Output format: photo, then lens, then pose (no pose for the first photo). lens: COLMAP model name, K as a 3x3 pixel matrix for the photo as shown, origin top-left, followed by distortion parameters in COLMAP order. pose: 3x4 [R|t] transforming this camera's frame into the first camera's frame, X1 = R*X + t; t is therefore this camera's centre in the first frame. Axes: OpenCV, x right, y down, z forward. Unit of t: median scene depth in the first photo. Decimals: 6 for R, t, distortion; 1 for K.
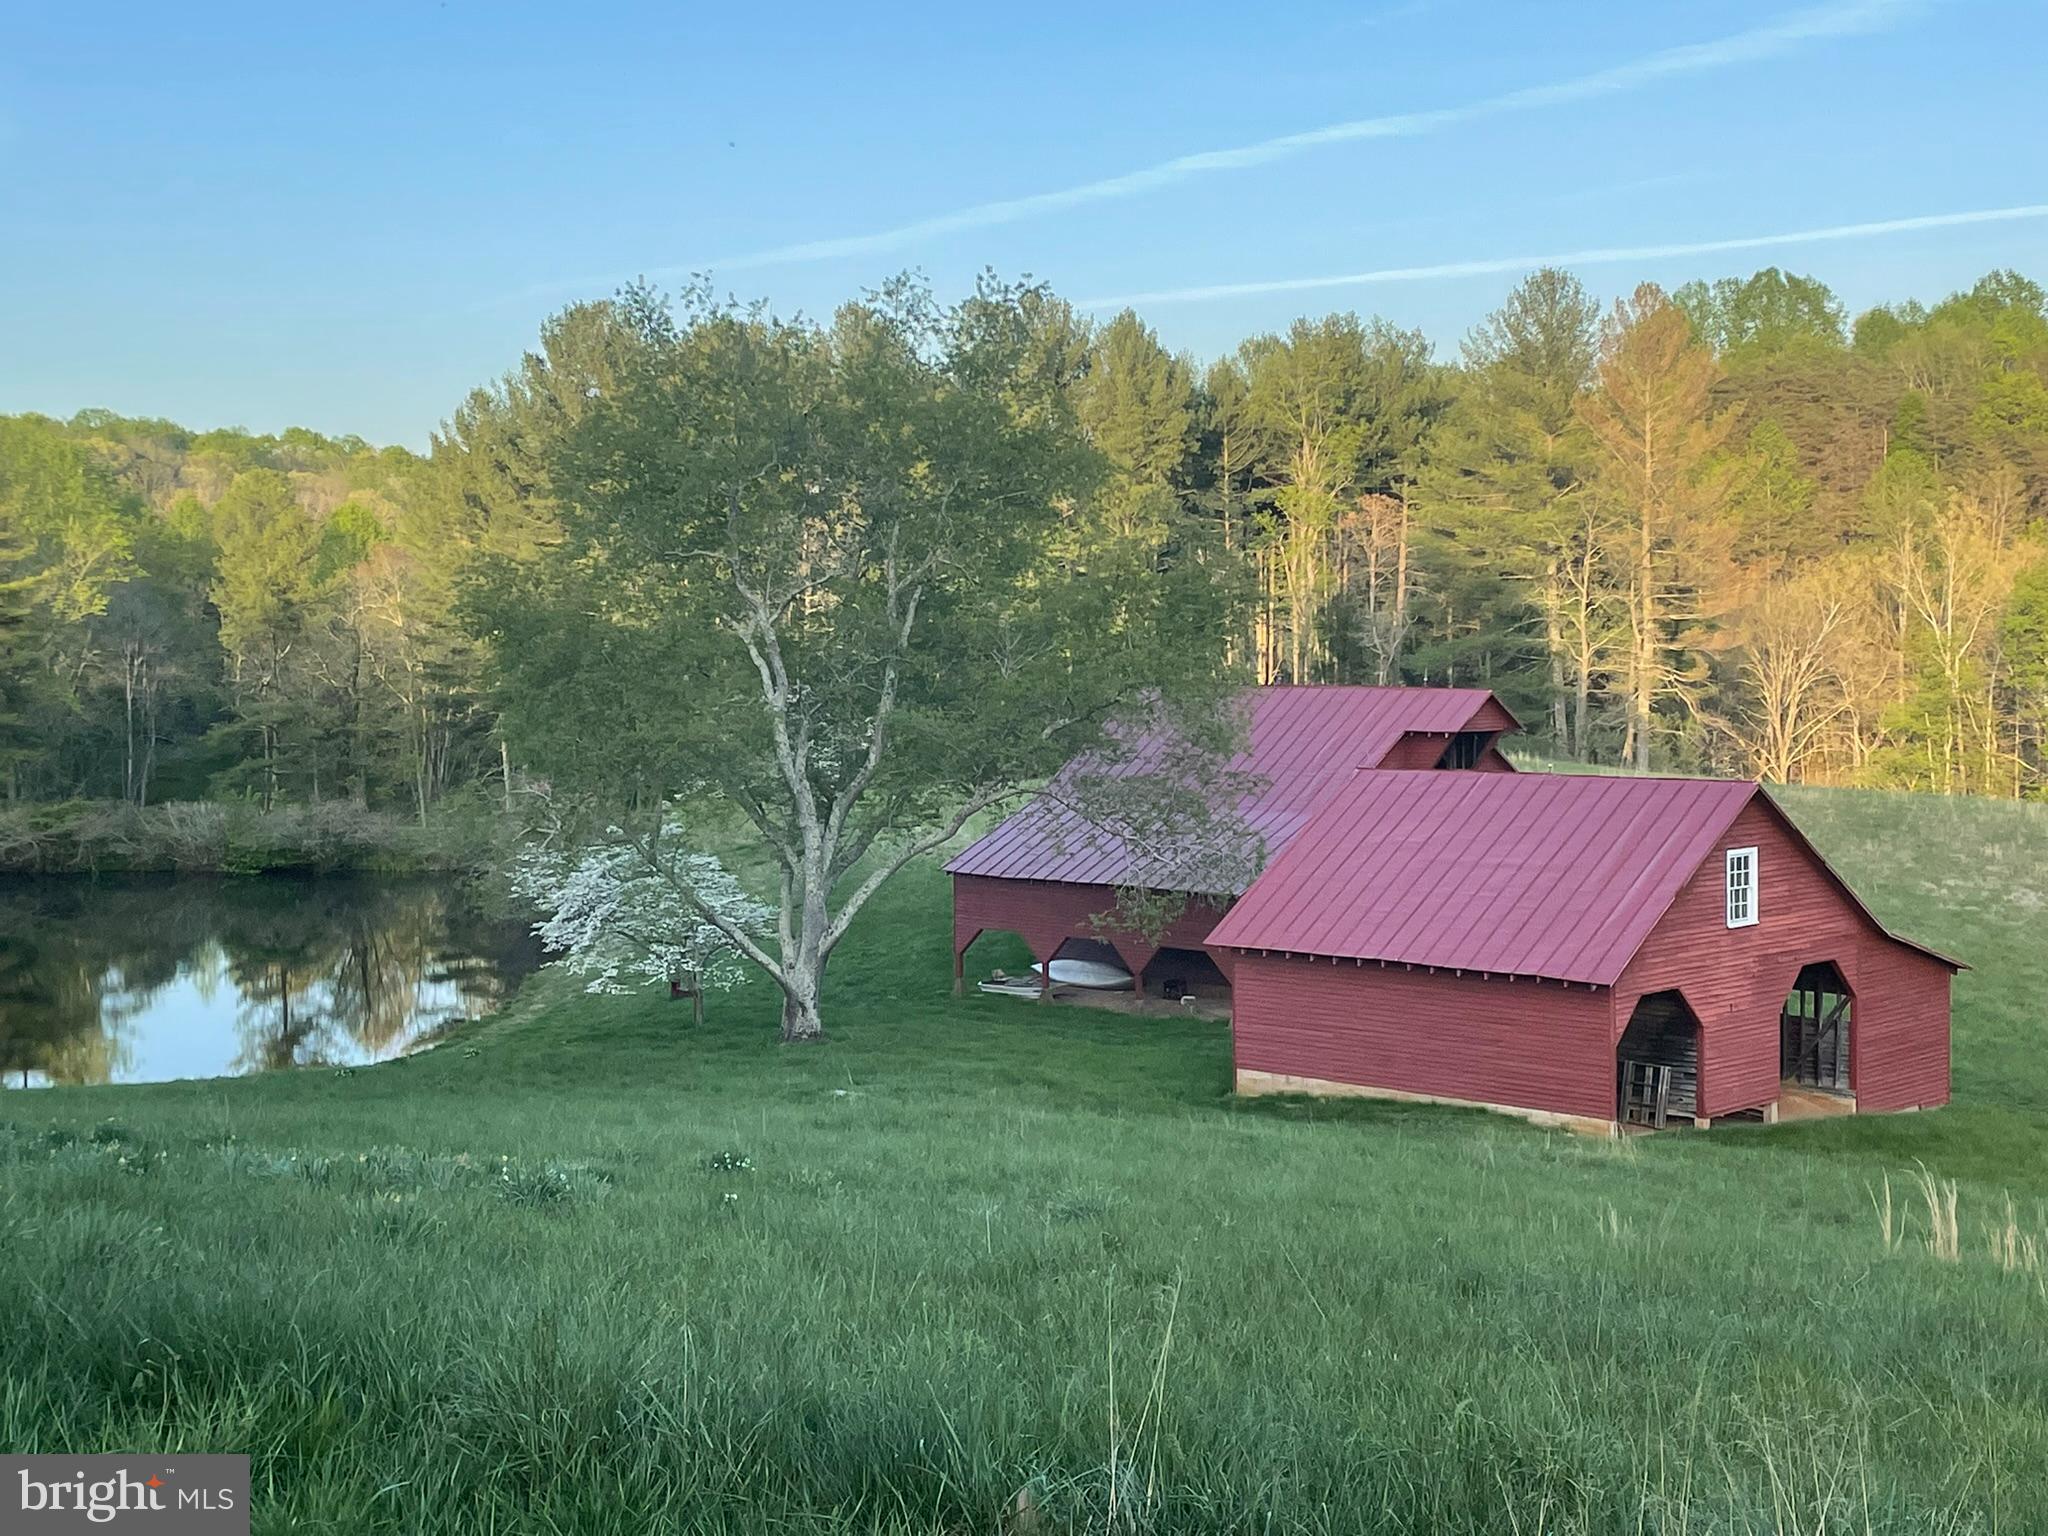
lens RADIAL K [[2809.9, 0, 1044.4], [0, 2809.9, 763.0], [0, 0, 1]] dist [0.076218, 0.000000]
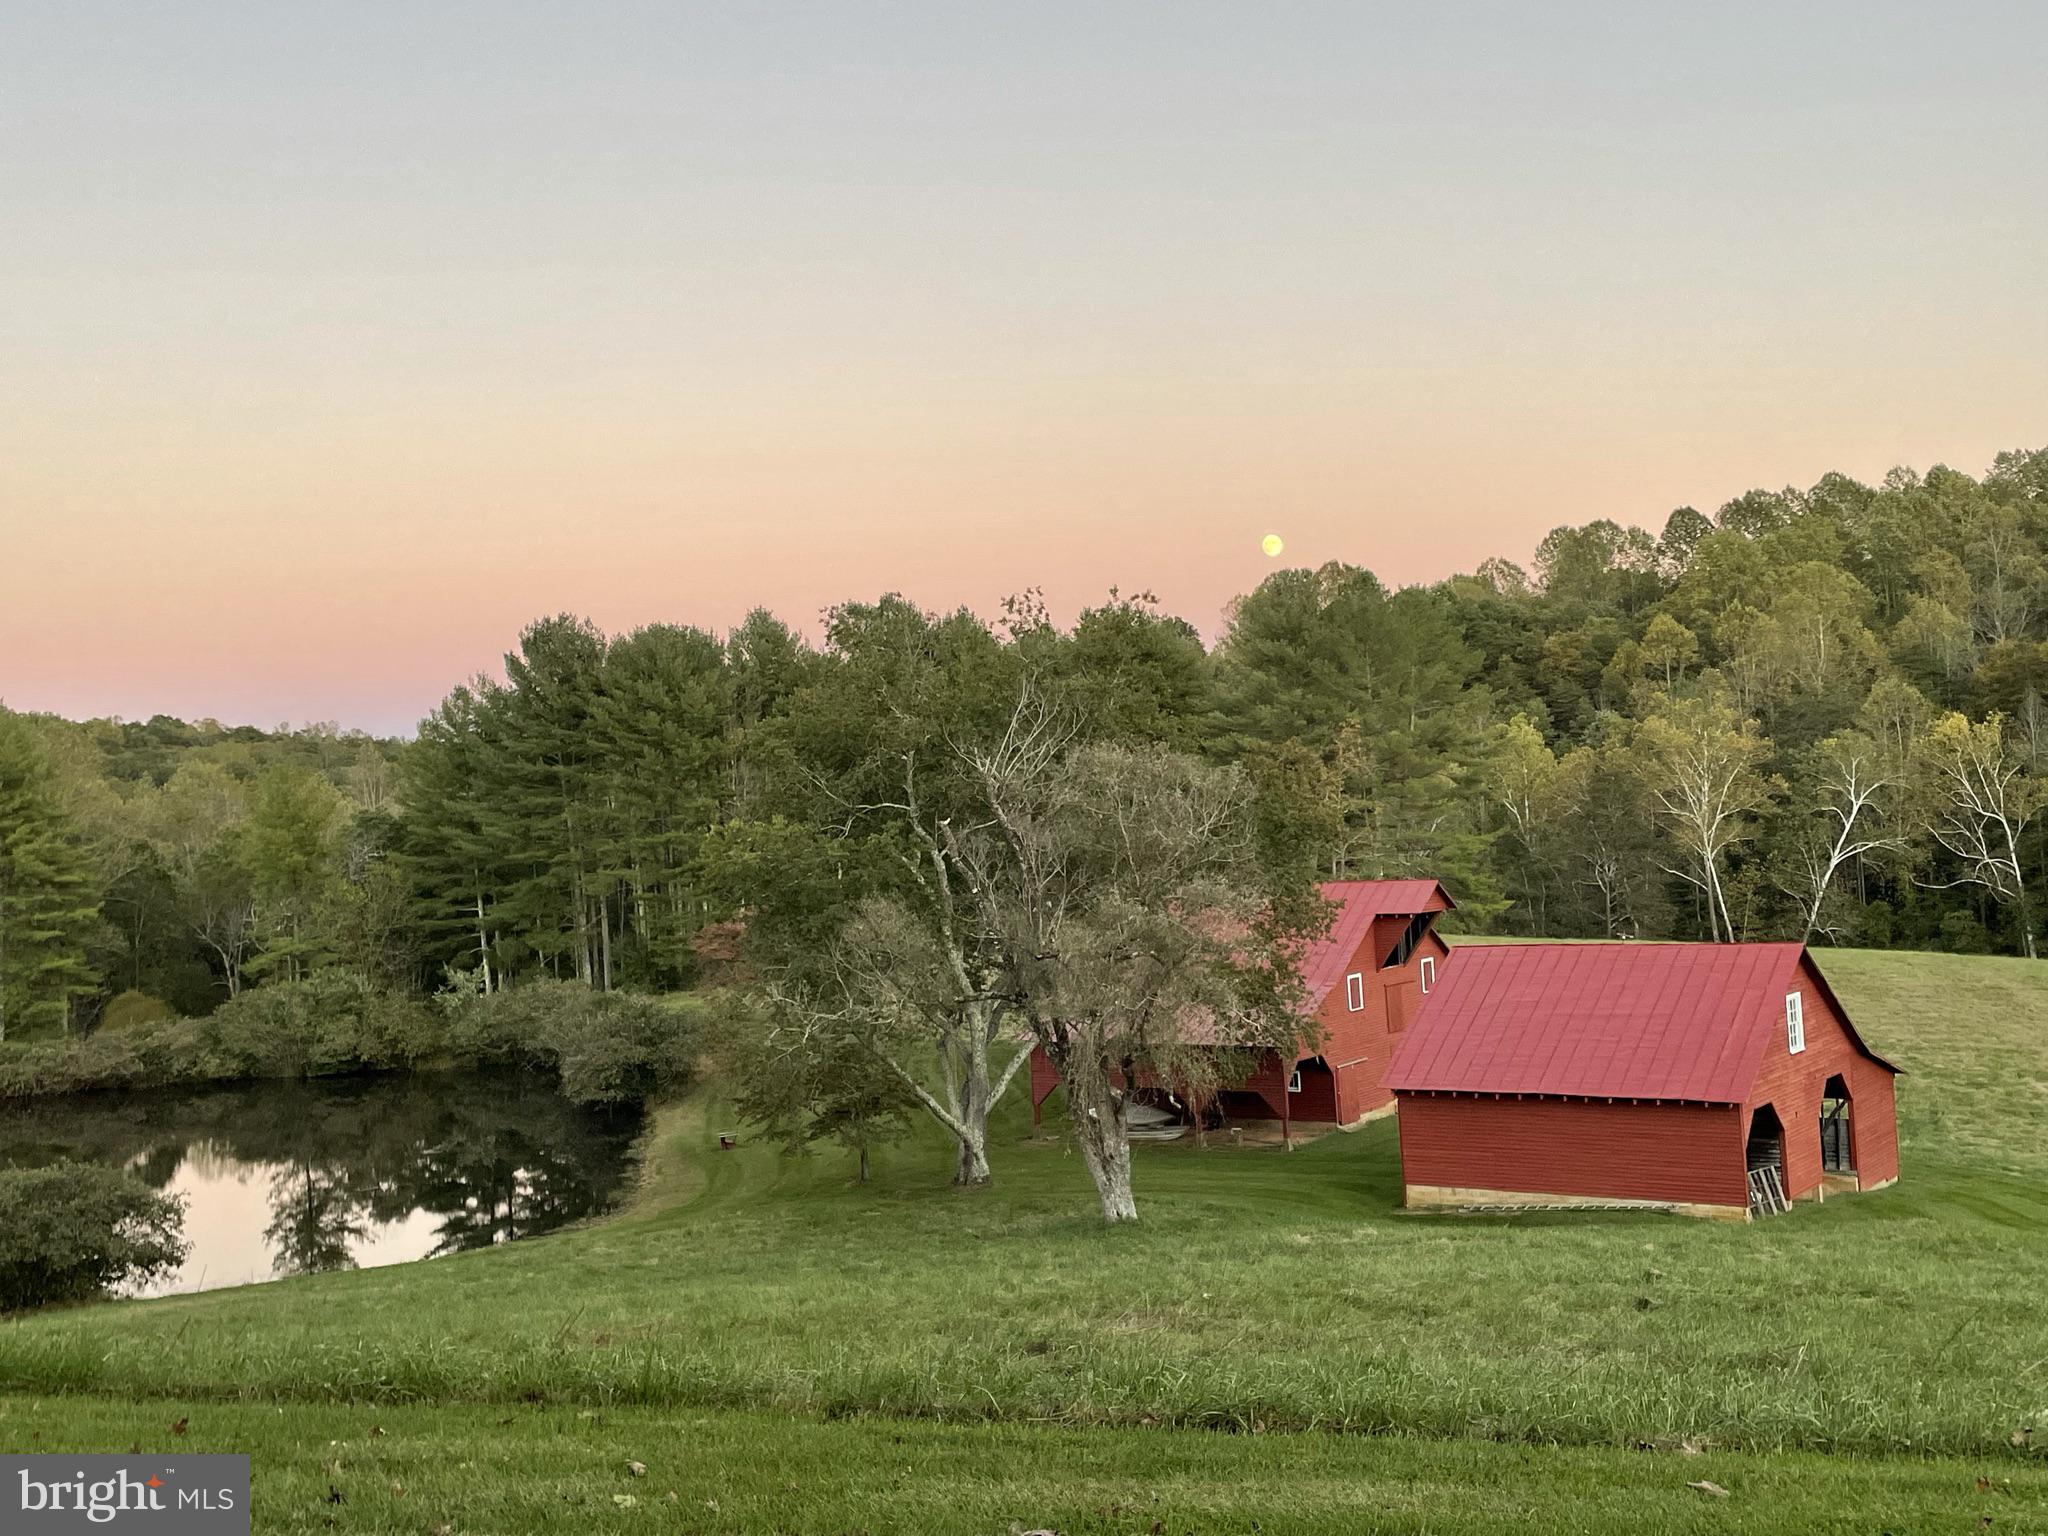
lens RADIAL K [[2136.5, 0, 1034.0], [0, 2136.5, 748.7], [0, 0, 1]] dist [0.064512, 0.000000]
pose [[0.989203, -0.040191, 0.140935, -0.172502], [0.052608, 0.994947, -0.085515, -0.011454], [-0.136786, 0.092006, 0.986319, 0.024763]]
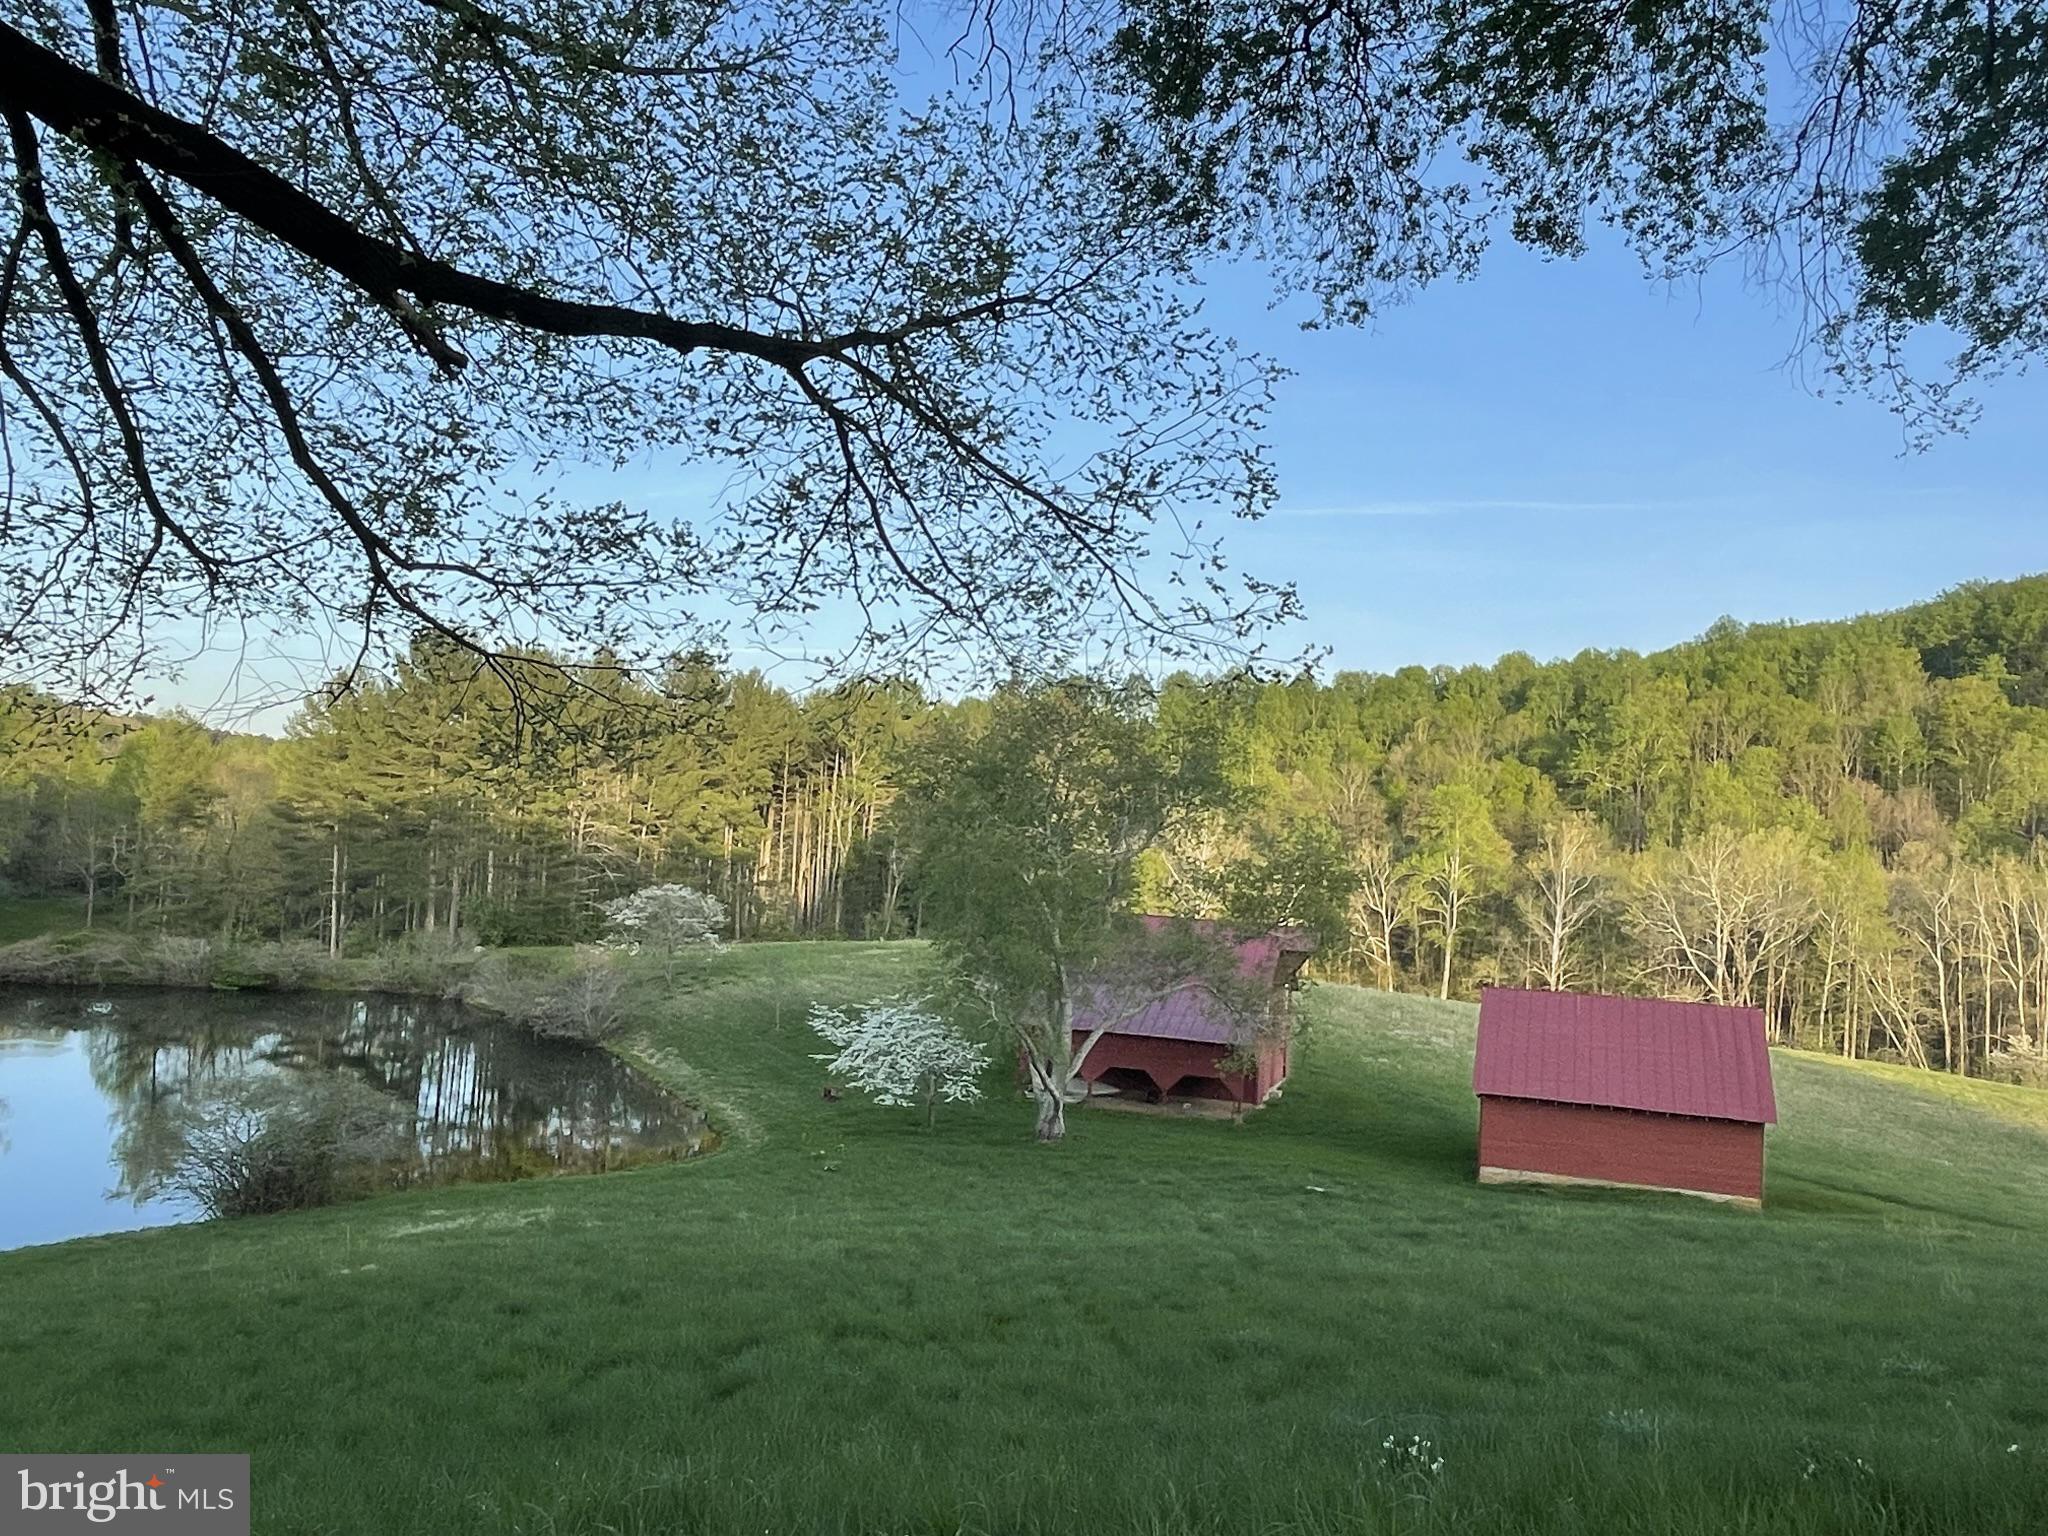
lens RADIAL K [[1519.4, 0, 1023.3], [0, 1519.4, 766.0], [0, 0, 1]] dist [-0.004128, 0.001216]
pose [[0.899330, 0.090956, 0.427706, -0.445370], [-0.047343, 0.992631, -0.111546, -0.012275], [-0.434700, 0.080068, 0.897009, 0.204052]]
